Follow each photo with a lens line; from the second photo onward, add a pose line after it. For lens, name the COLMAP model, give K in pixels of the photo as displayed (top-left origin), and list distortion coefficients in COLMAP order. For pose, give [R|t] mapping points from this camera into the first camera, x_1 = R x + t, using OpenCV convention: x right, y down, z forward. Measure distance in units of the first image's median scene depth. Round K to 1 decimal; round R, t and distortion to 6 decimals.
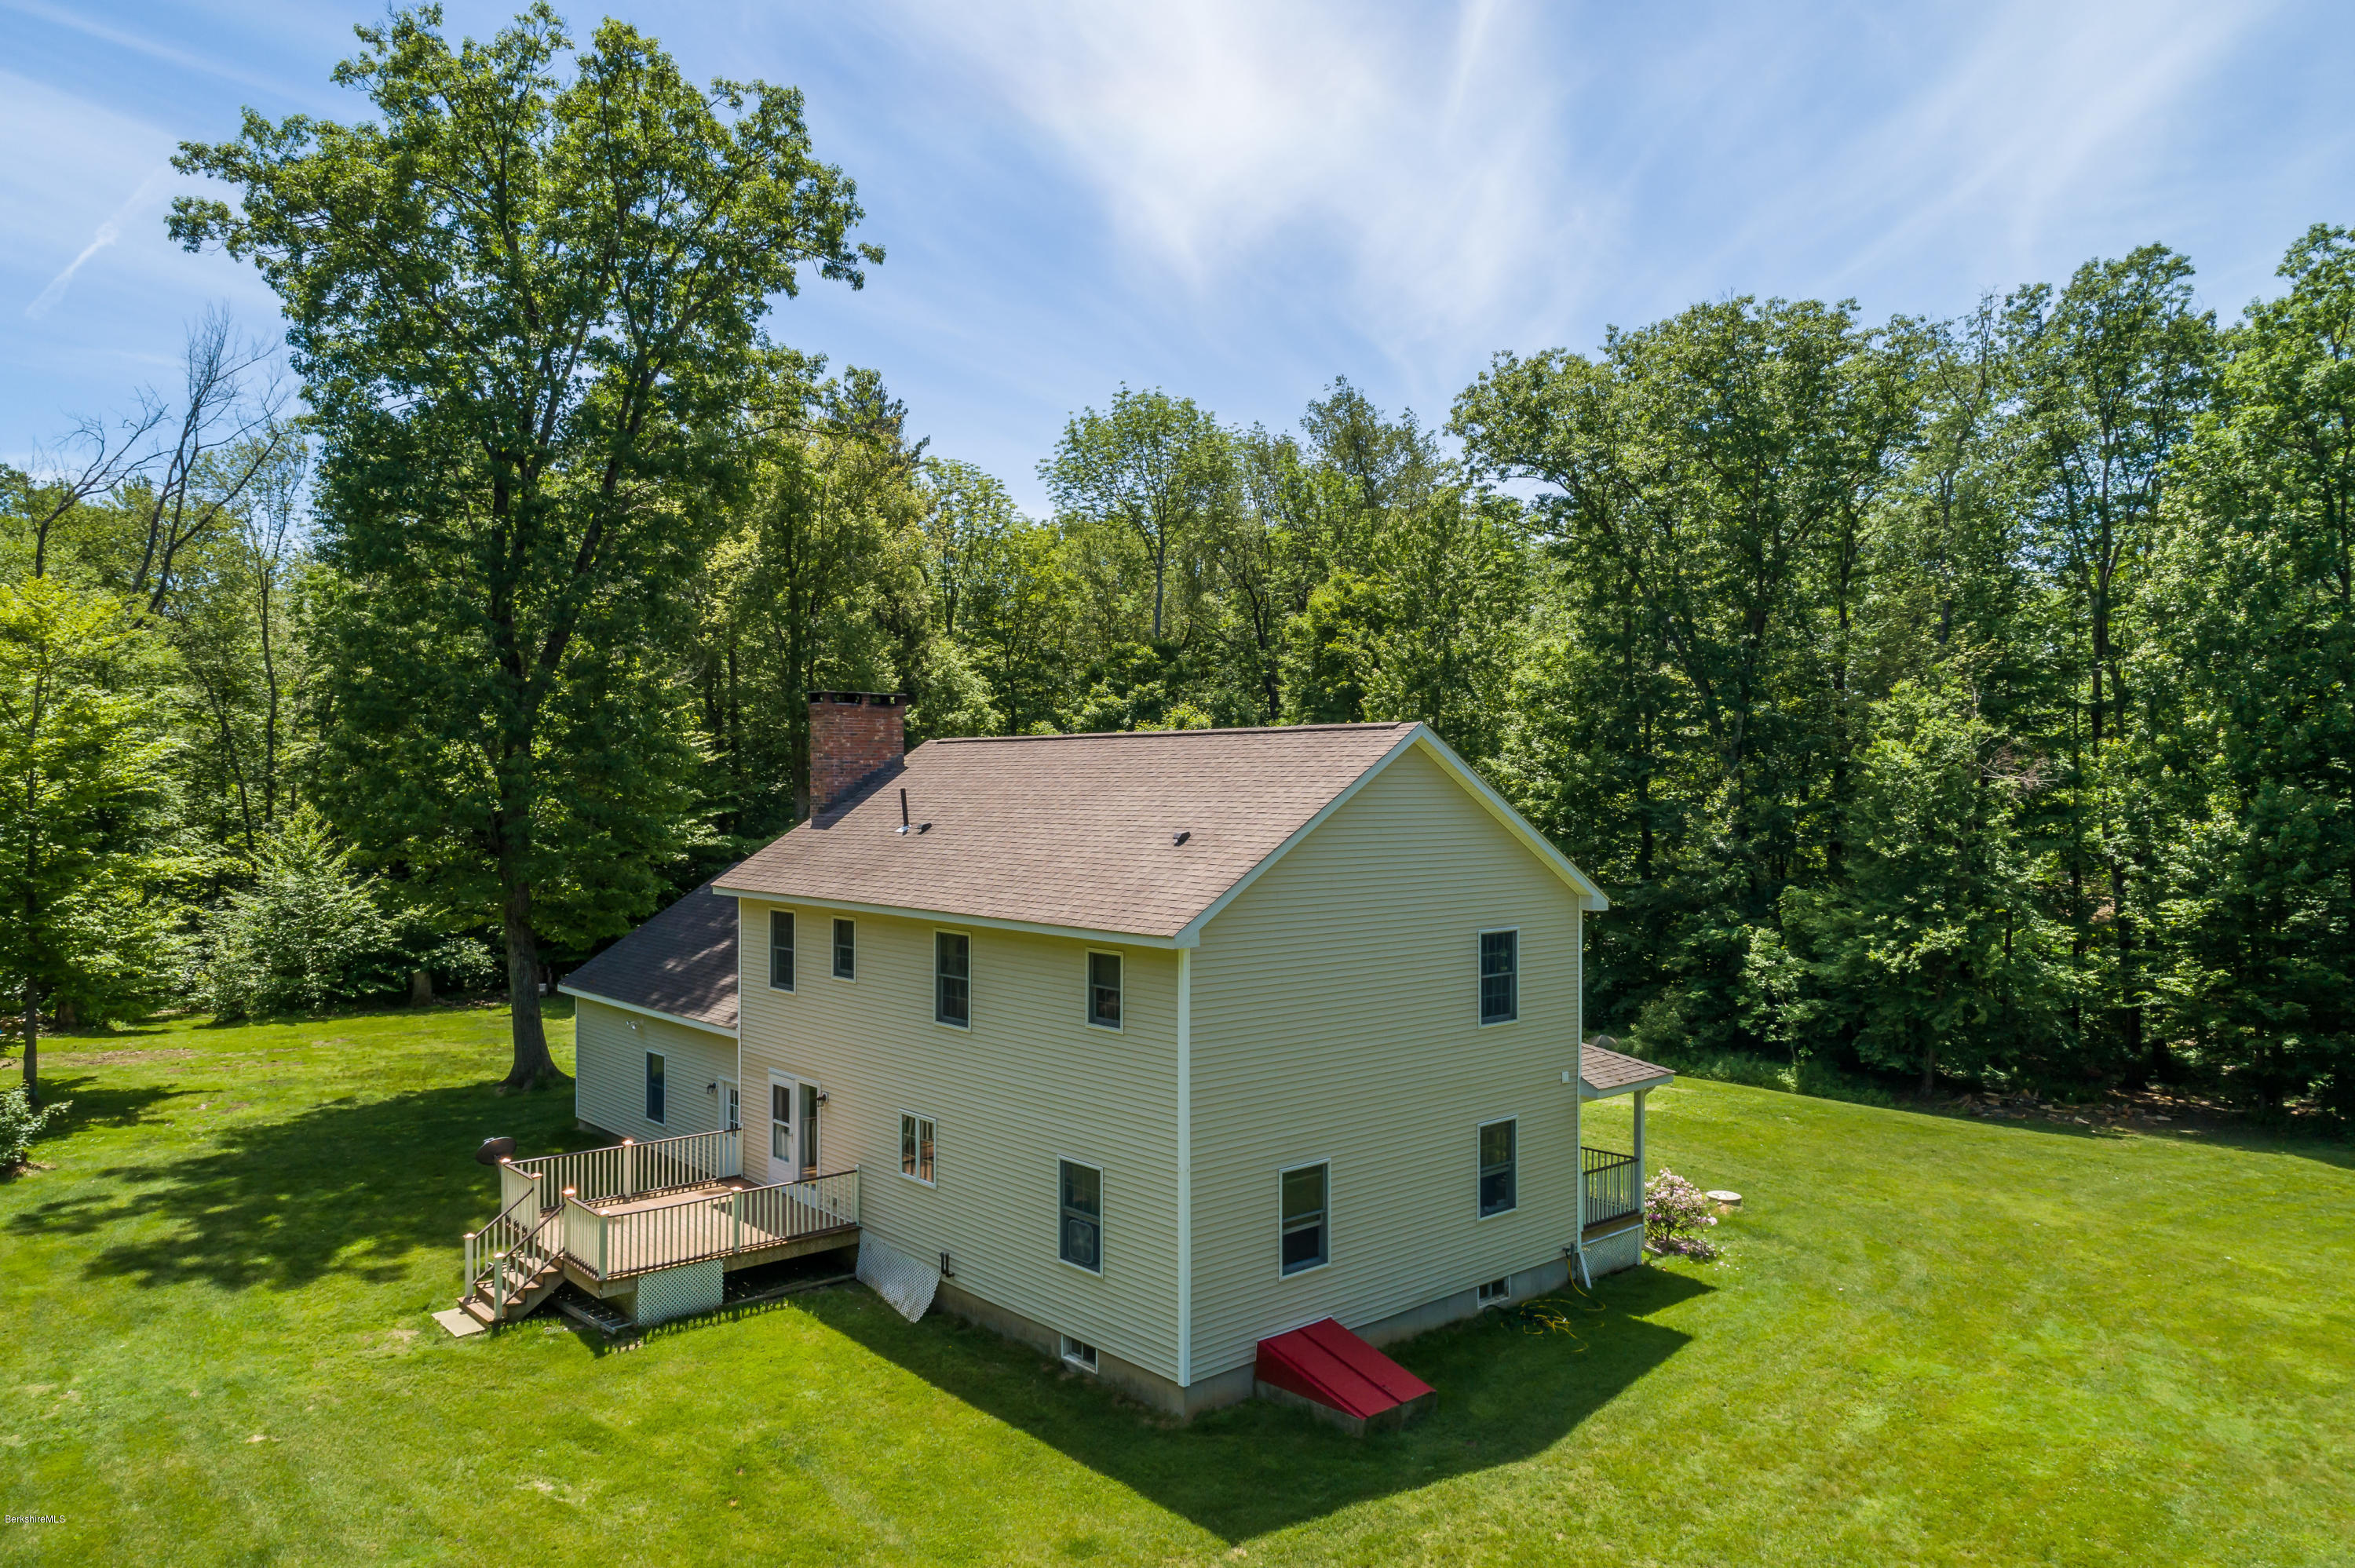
lens RADIAL K [[1652.1, 0, 1169.4], [0, 1652.1, 779.6], [0, 0, 1]] dist [-0.017488, 0.001292]
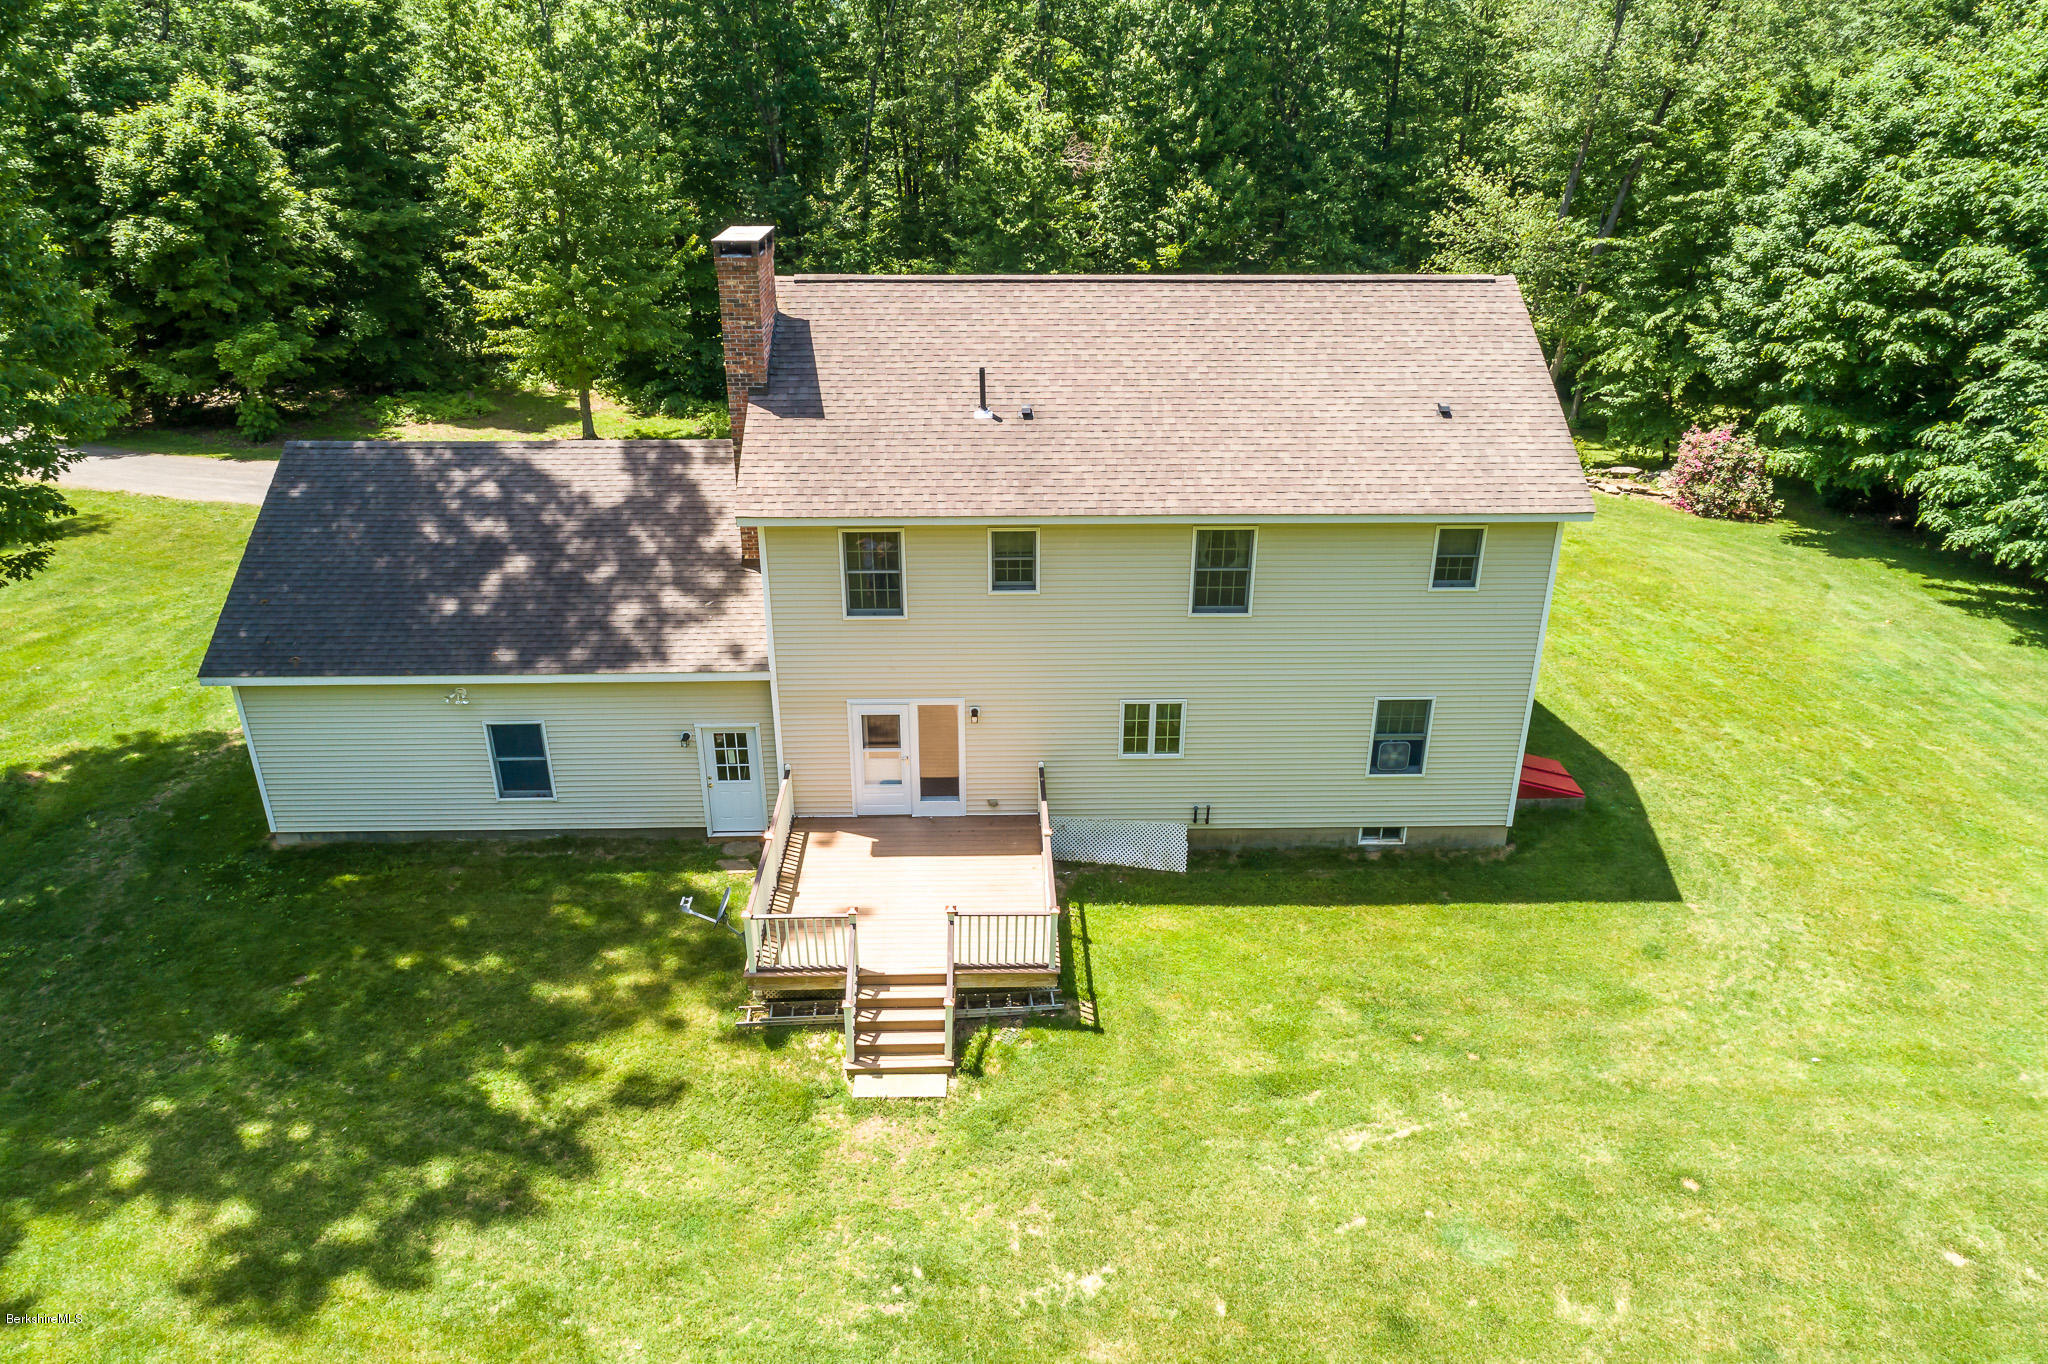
lens RADIAL K [[1436.9, 0, 1016.9], [0, 1436.9, 675.6], [0, 0, 1]] dist [-0.017488, 0.001292]
pose [[0.637956, -0.320919, 0.700016, -0.808959], [0.006074, 0.911095, 0.412151, -0.182472], [-0.770048, -0.258682, 0.583189, 0.511423]]
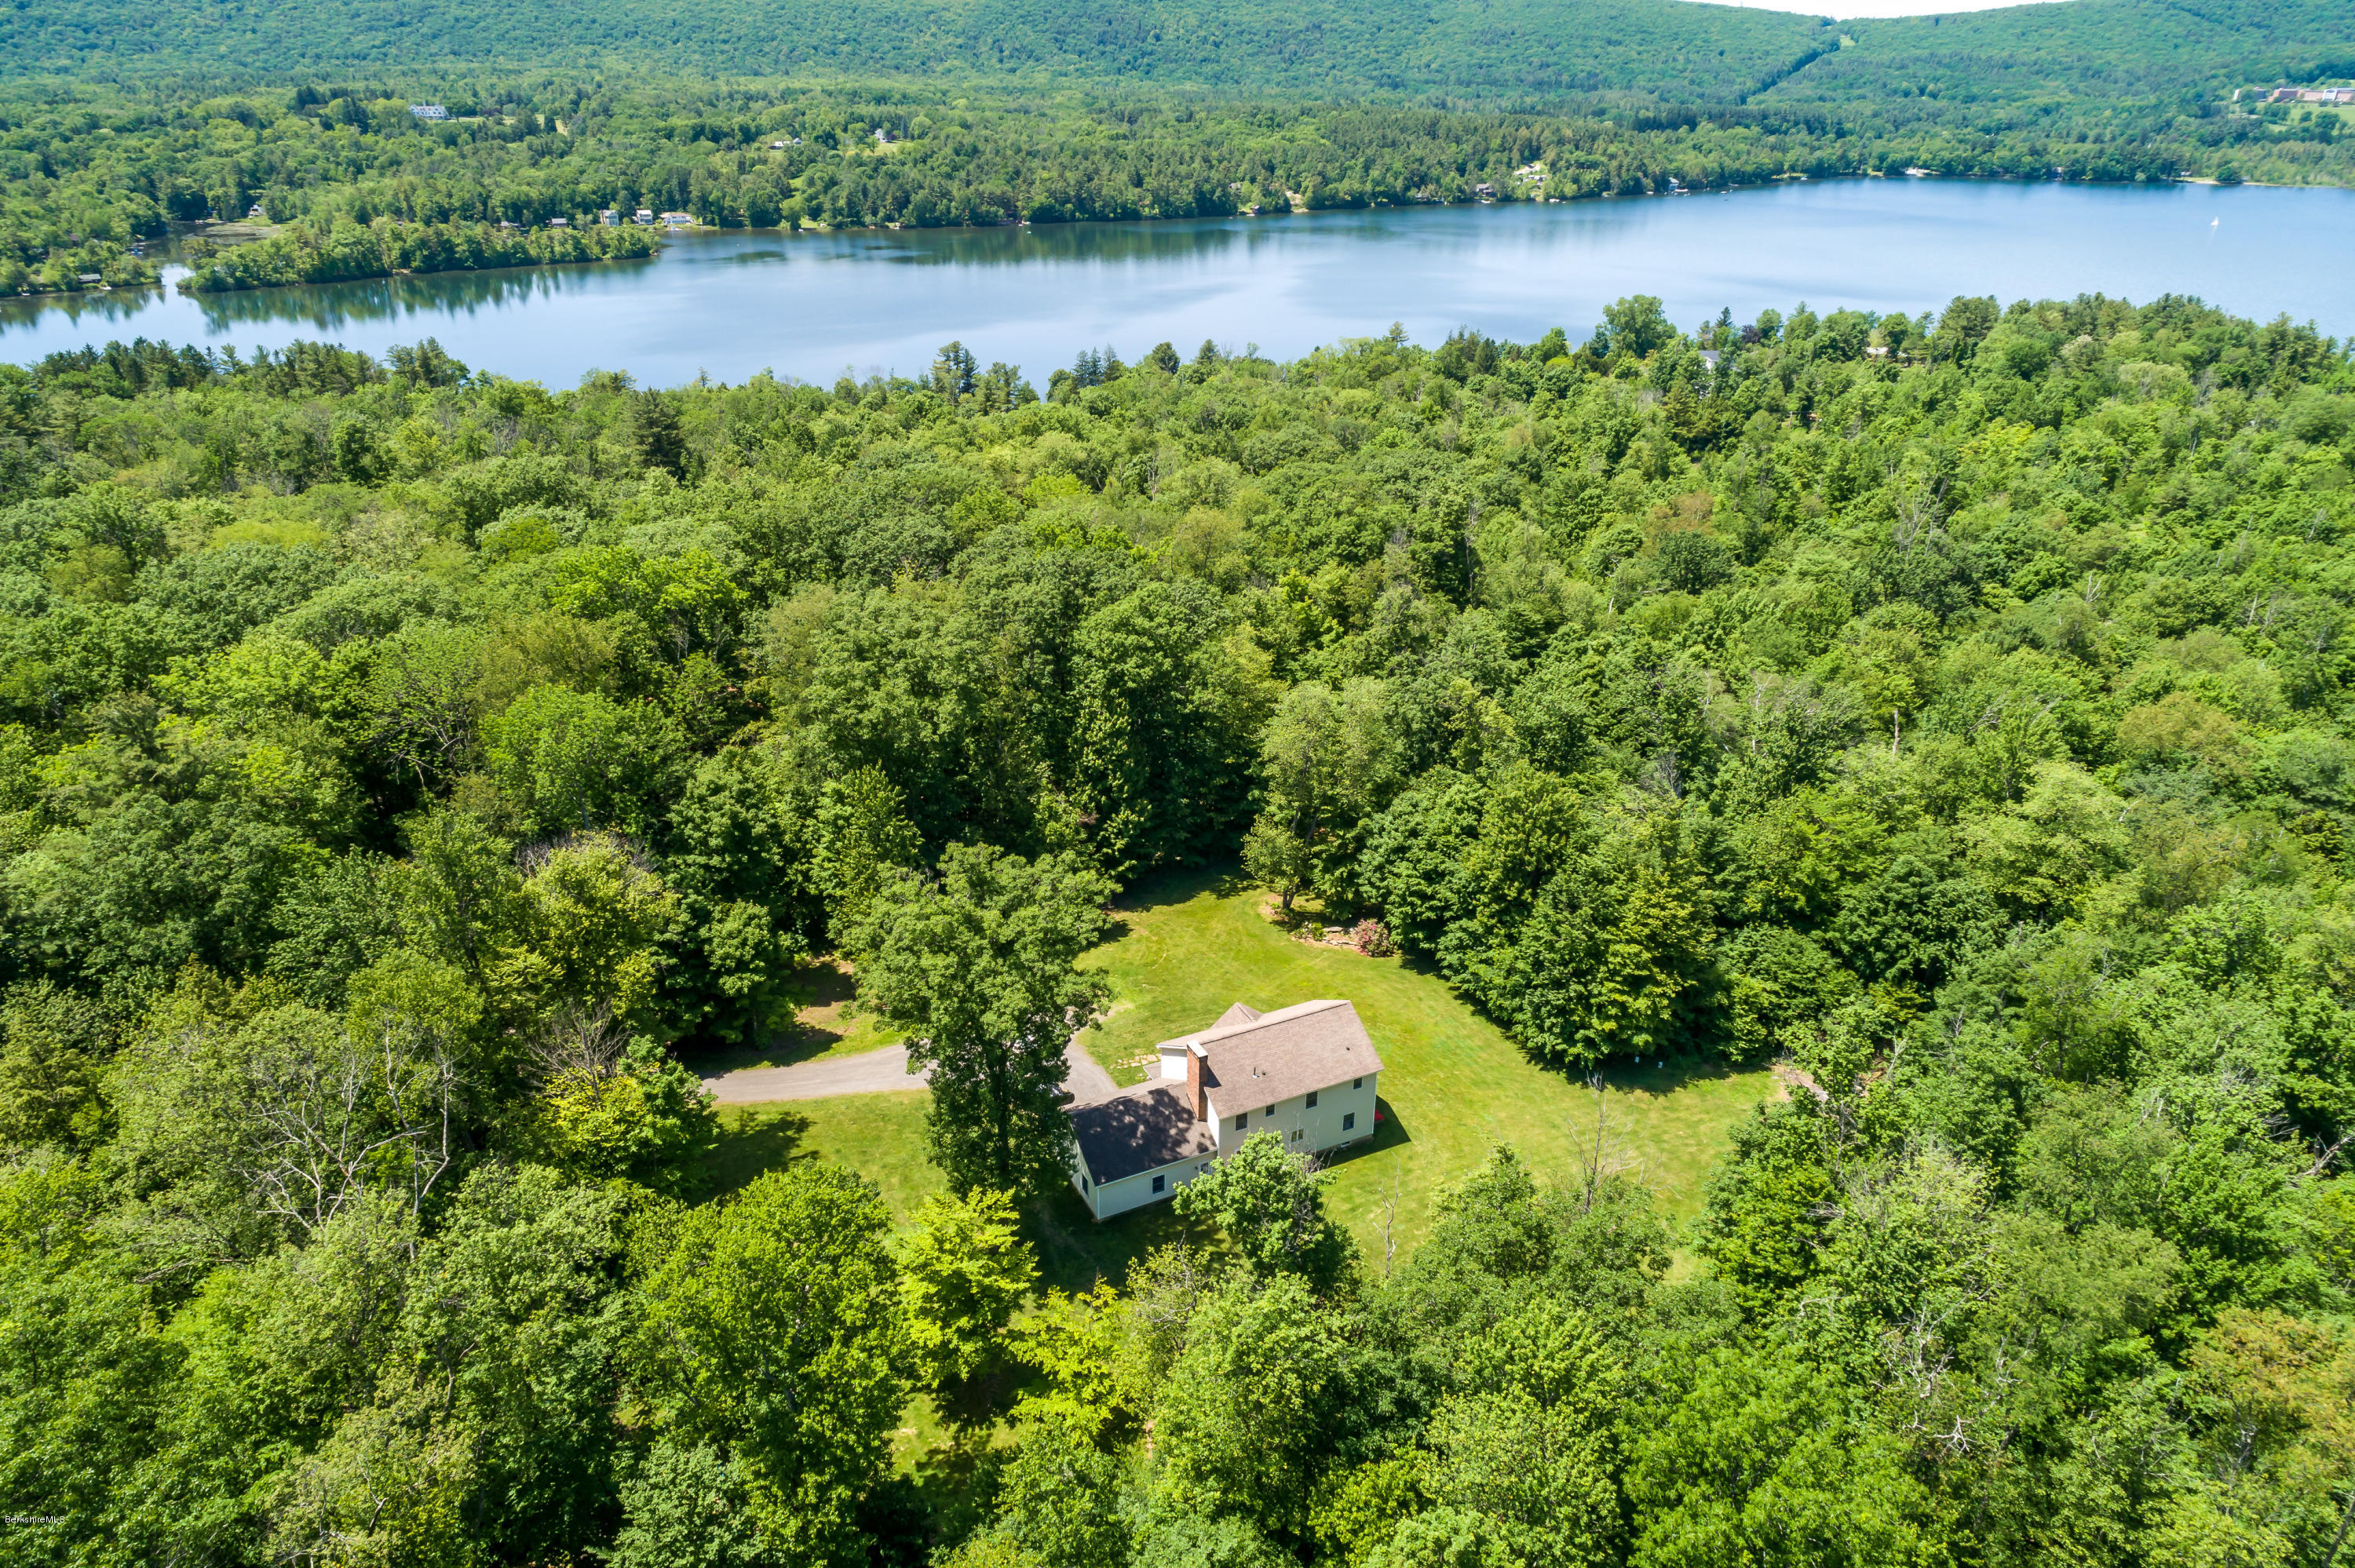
lens RADIAL K [[1652.1, 0, 1174.8], [0, 1652.1, 784.3], [0, 0, 1]] dist [-0.017488, 0.001292]
pose [[0.257641, -0.427689, 0.866431, -3.561054], [0.006340, 0.897432, 0.441106, -2.508658], [-0.966220, -0.108154, 0.233926, 0.358523]]
